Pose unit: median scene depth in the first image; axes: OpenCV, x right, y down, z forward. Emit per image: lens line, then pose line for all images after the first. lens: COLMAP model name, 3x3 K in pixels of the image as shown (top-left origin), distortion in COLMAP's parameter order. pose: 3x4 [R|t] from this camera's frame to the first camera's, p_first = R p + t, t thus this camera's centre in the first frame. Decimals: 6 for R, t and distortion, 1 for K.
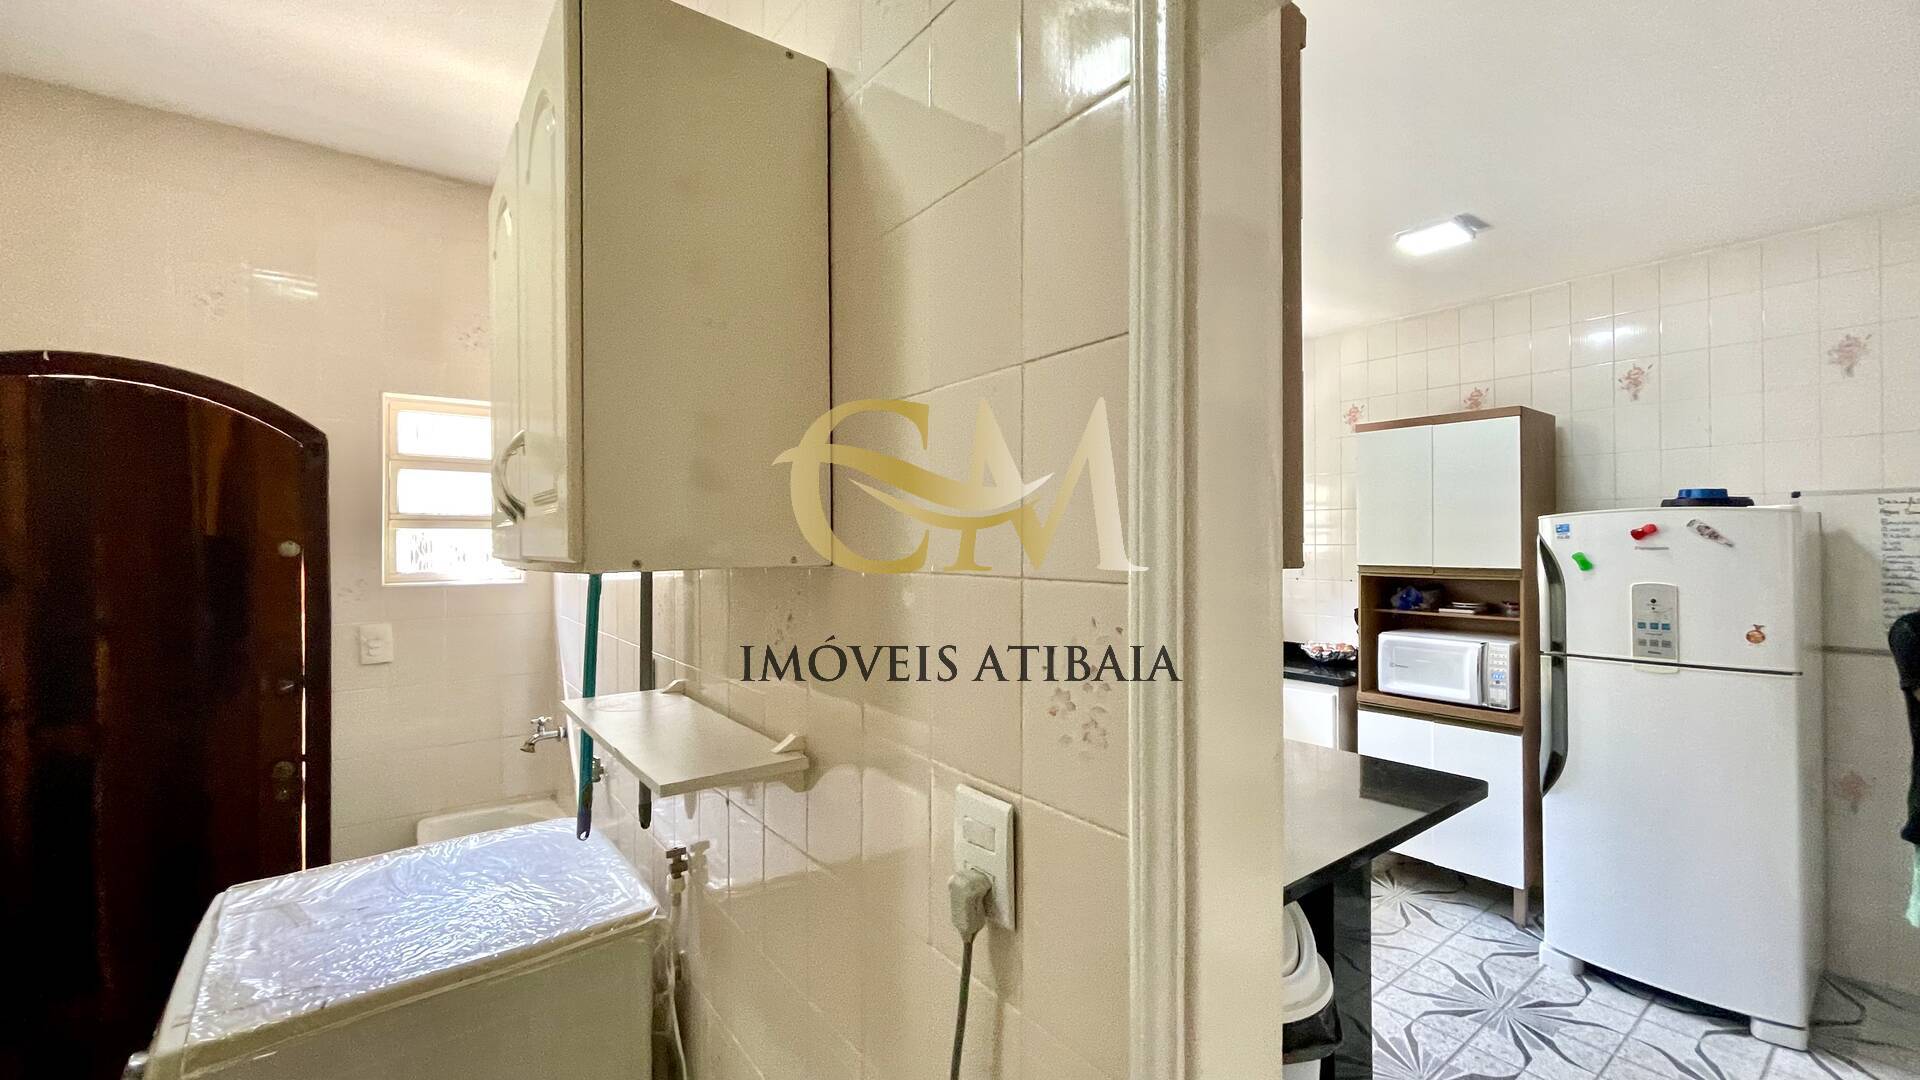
lens RADIAL K [[777.4, 0, 959.0], [0, 777.4, 537.8], [0, 0, 1]] dist [0.002936, 0.000768]
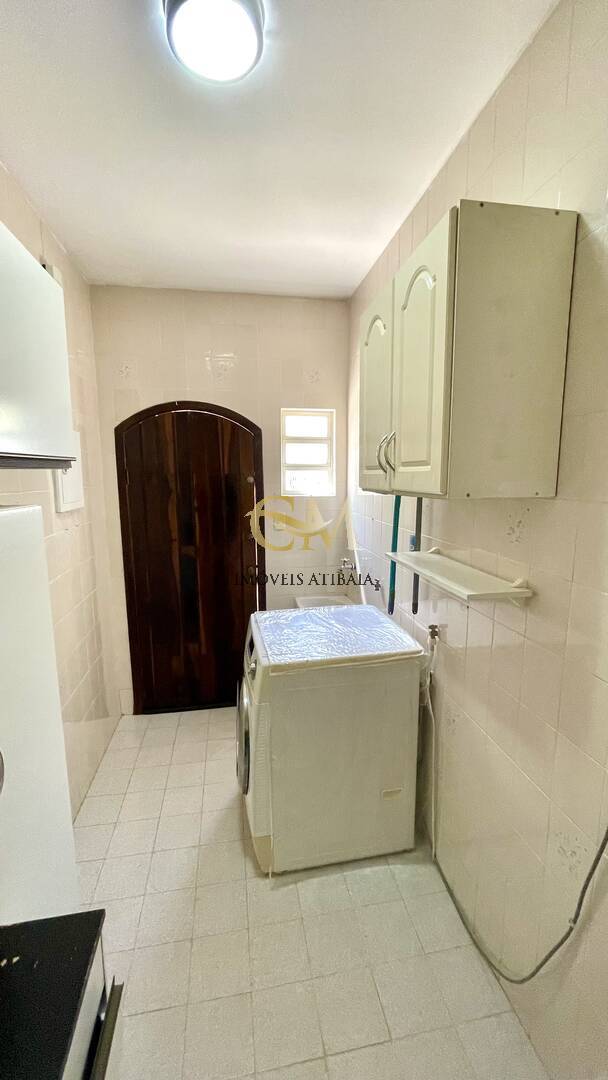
lens RADIAL K [[437.3, 0, 306.0], [0, 437.3, 540.1], [0, 0, 1]] dist [0.002936, 0.000768]
pose [[0.892084, 0.070447, -0.446345, -0.153276], [0.001590, 0.987277, 0.159000, -0.022224], [0.451867, -0.142551, 0.880622, -0.178299]]
